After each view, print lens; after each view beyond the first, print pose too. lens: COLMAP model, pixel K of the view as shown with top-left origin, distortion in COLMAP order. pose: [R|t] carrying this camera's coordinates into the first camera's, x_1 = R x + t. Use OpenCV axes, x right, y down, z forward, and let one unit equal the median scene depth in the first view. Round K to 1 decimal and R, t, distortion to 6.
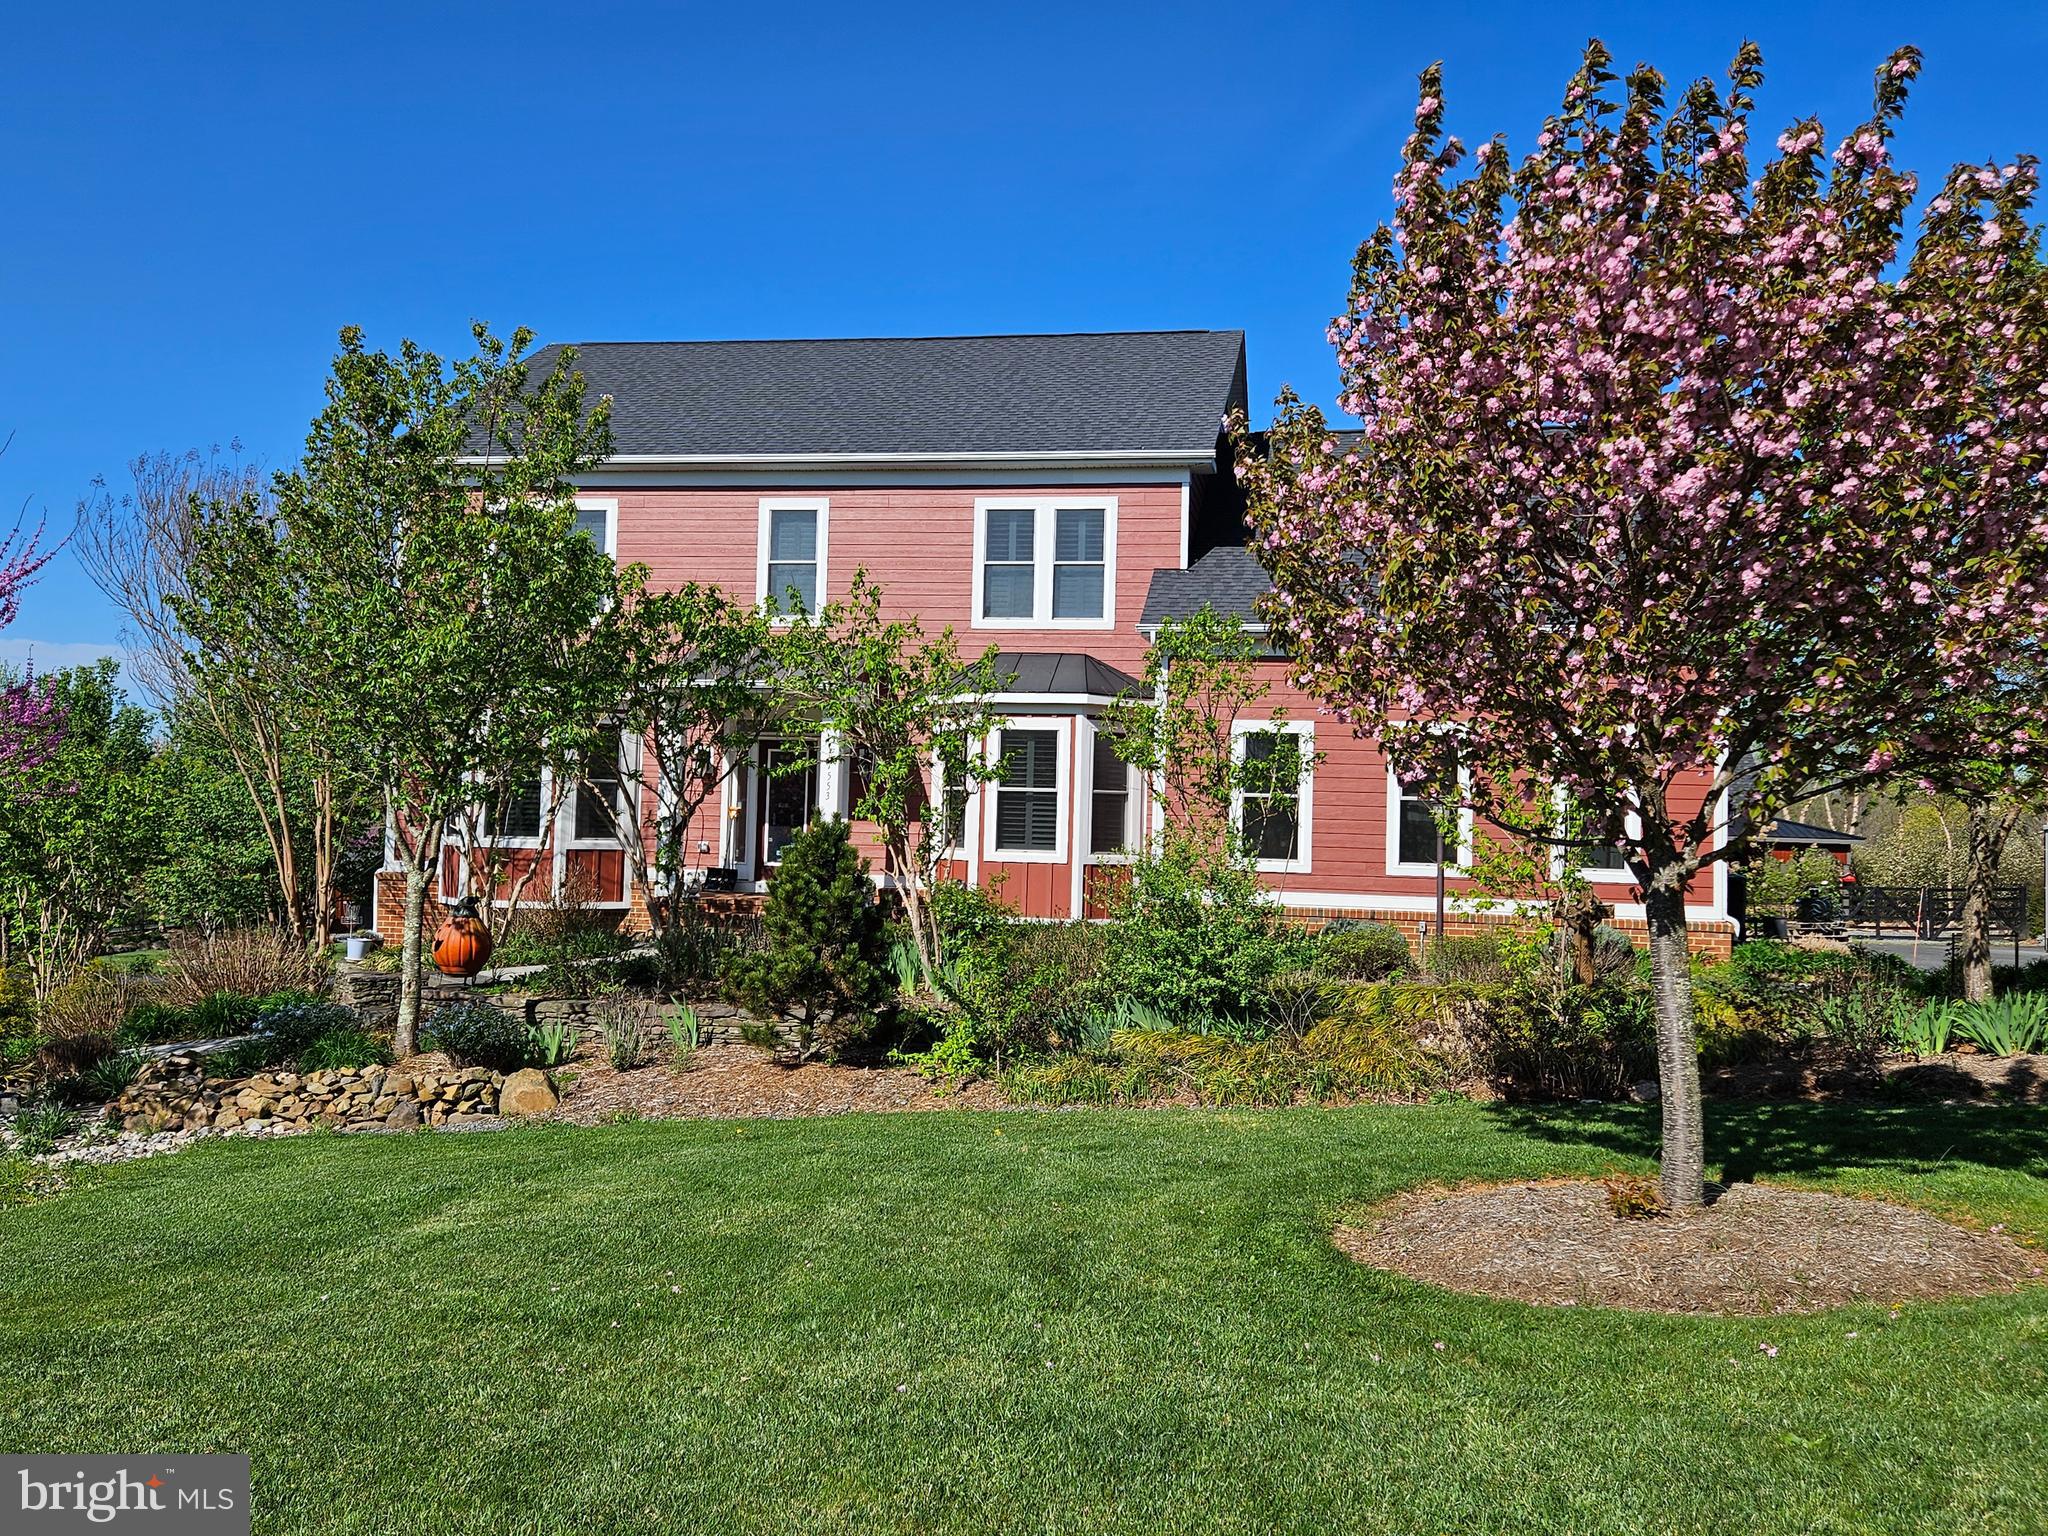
lens RADIAL K [[1398.5, 0, 1112.0], [0, 1398.5, 761.3], [0, 0, 1]] dist [0.067550, -0.042629]
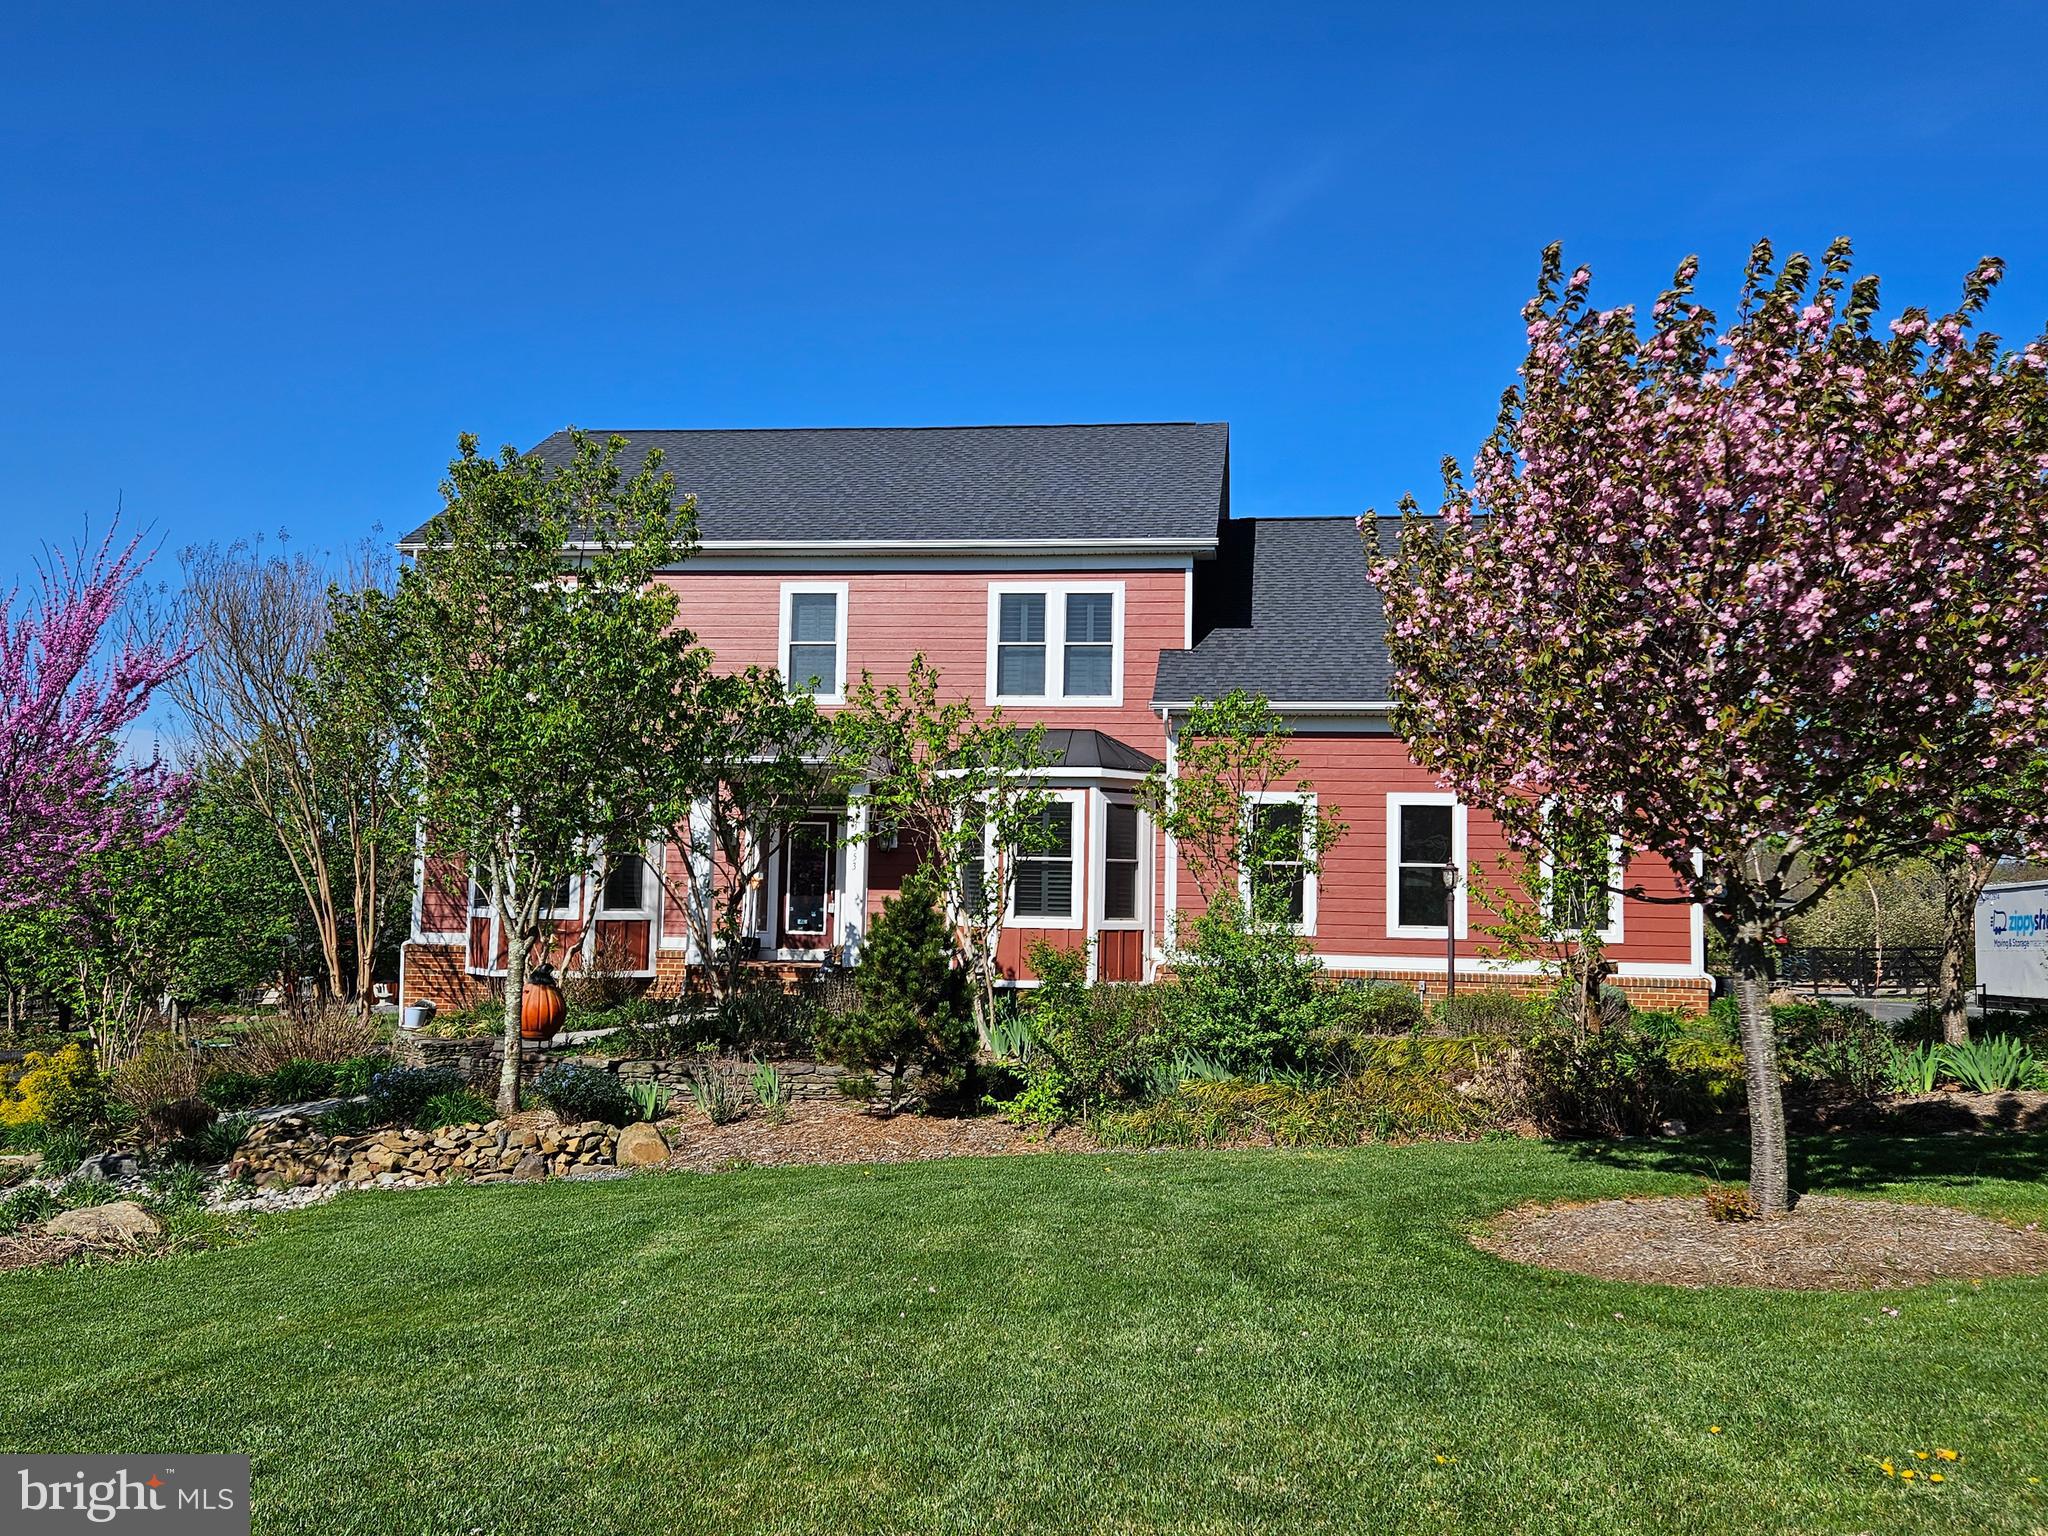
lens RADIAL K [[1388.4, 0, 1099.3], [0, 1388.4, 795.8], [0, 0, 1]] dist [0.065844, -0.041691]
pose [[0.999221, -0.005018, 0.039148, -0.100666], [0.006009, 0.999663, -0.025250, -0.001086], [-0.039008, 0.025465, 0.998914, -0.076132]]
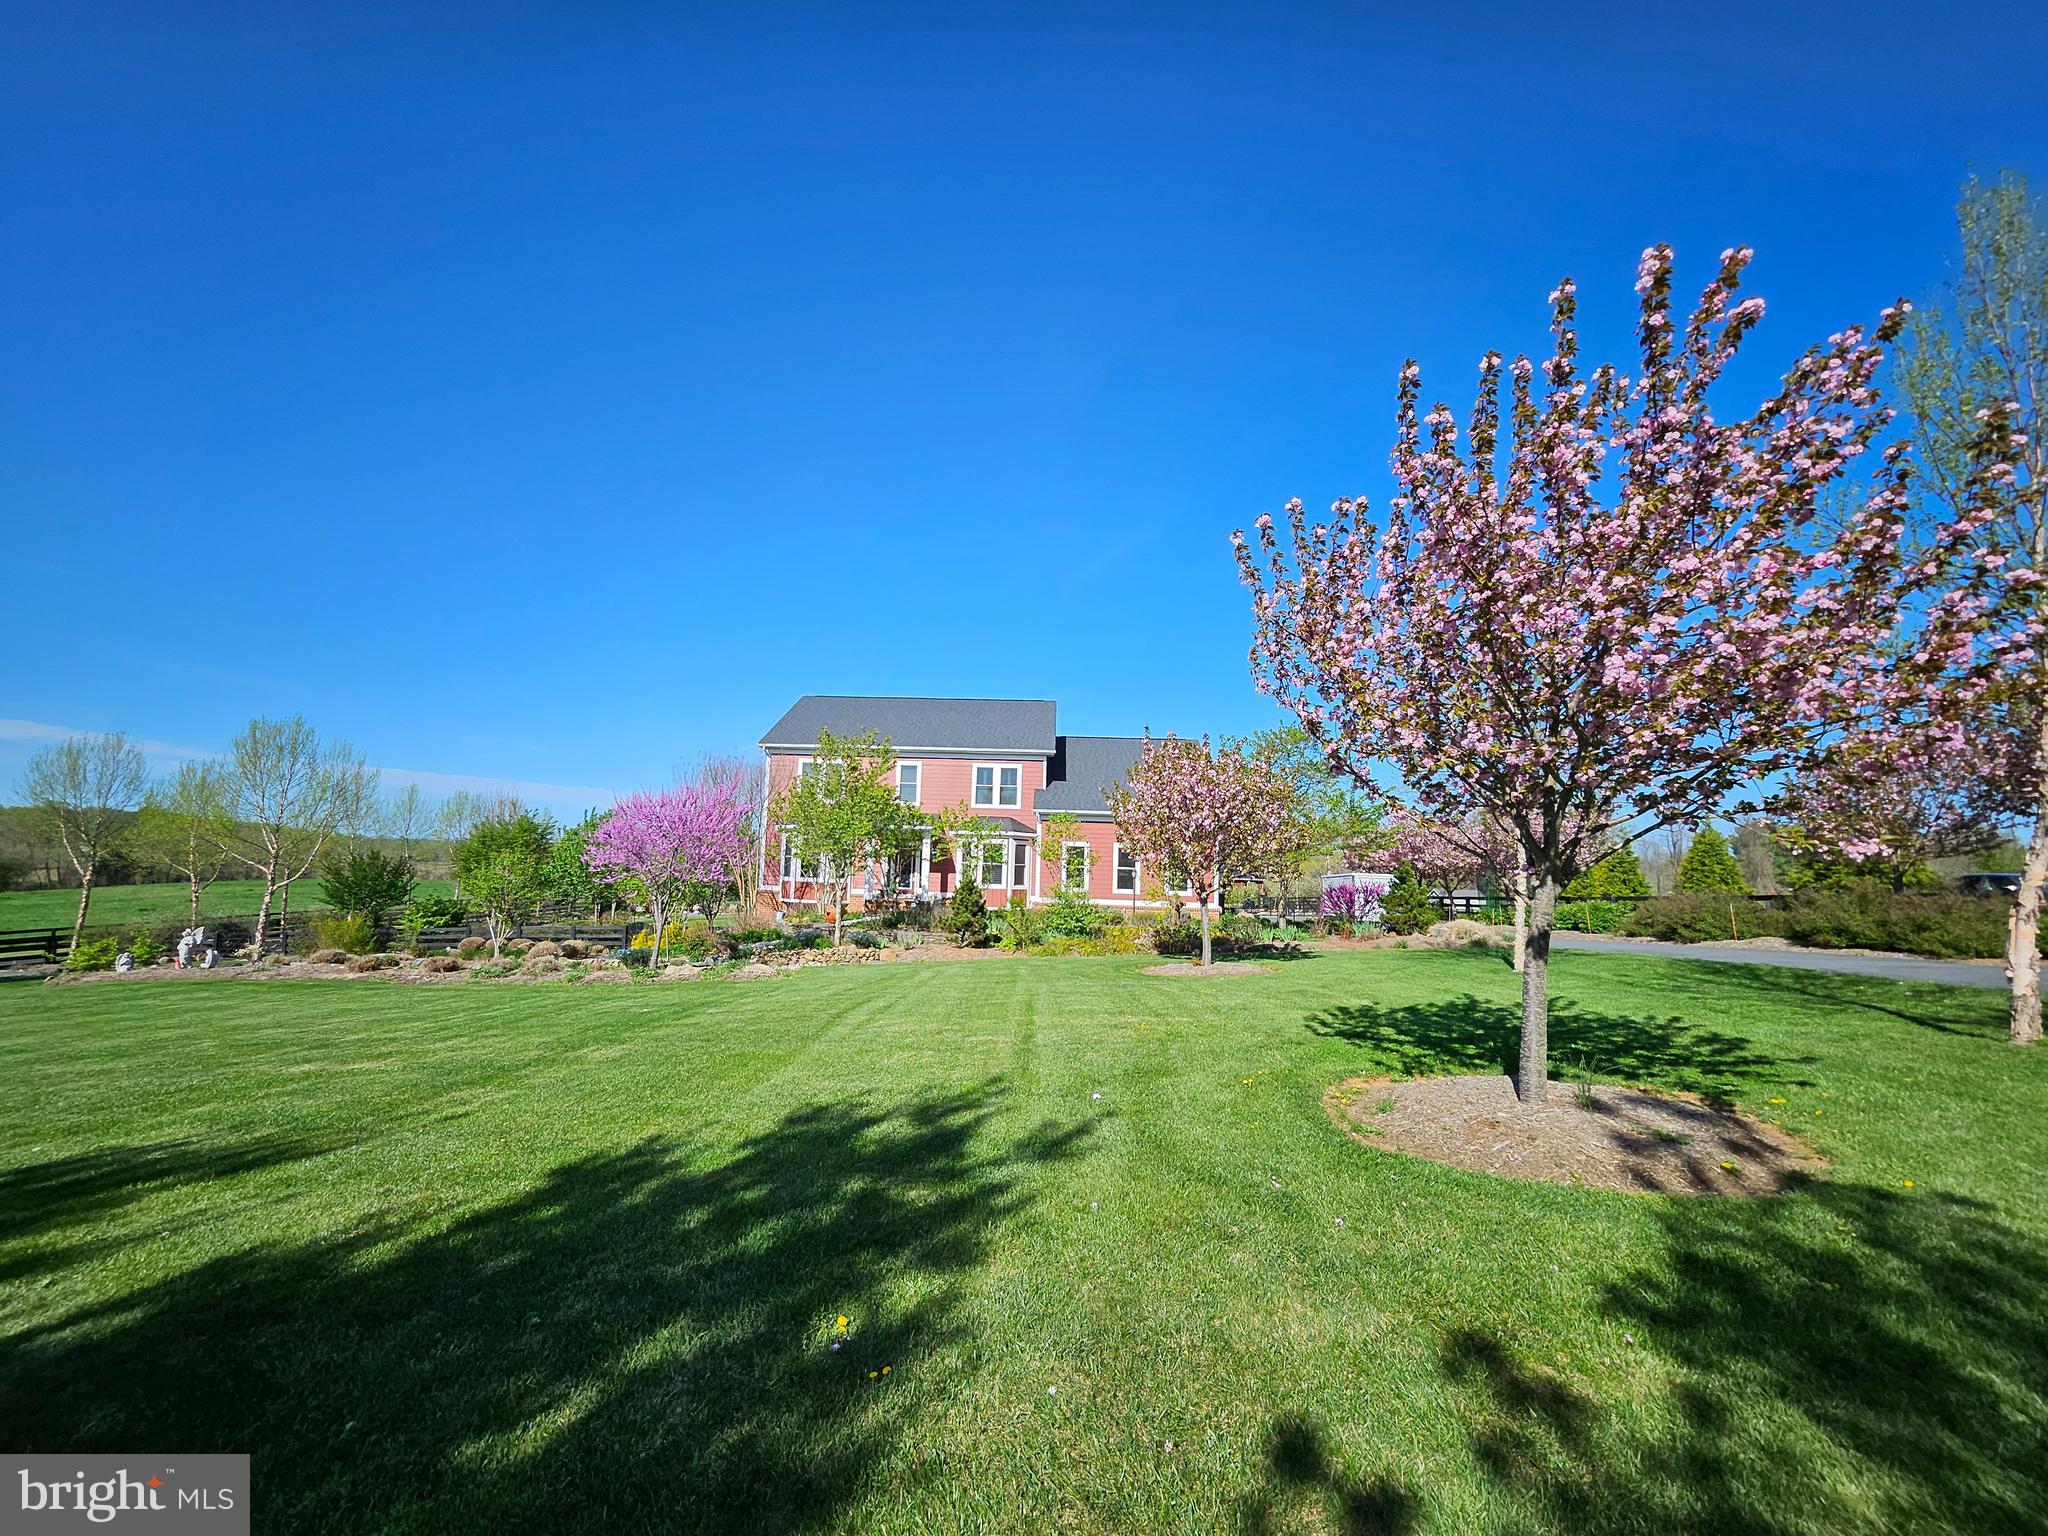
lens RADIAL K [[631.3, 0, 1015.7], [0, 631.3, 808.8], [0, 0, 1]] dist [-0.000530, -0.000066]
pose [[0.995419, 0.017532, 0.093992, -0.234678], [-0.012901, 0.998683, -0.049655, -0.050548], [-0.094739, 0.048215, 0.994334, -0.564731]]
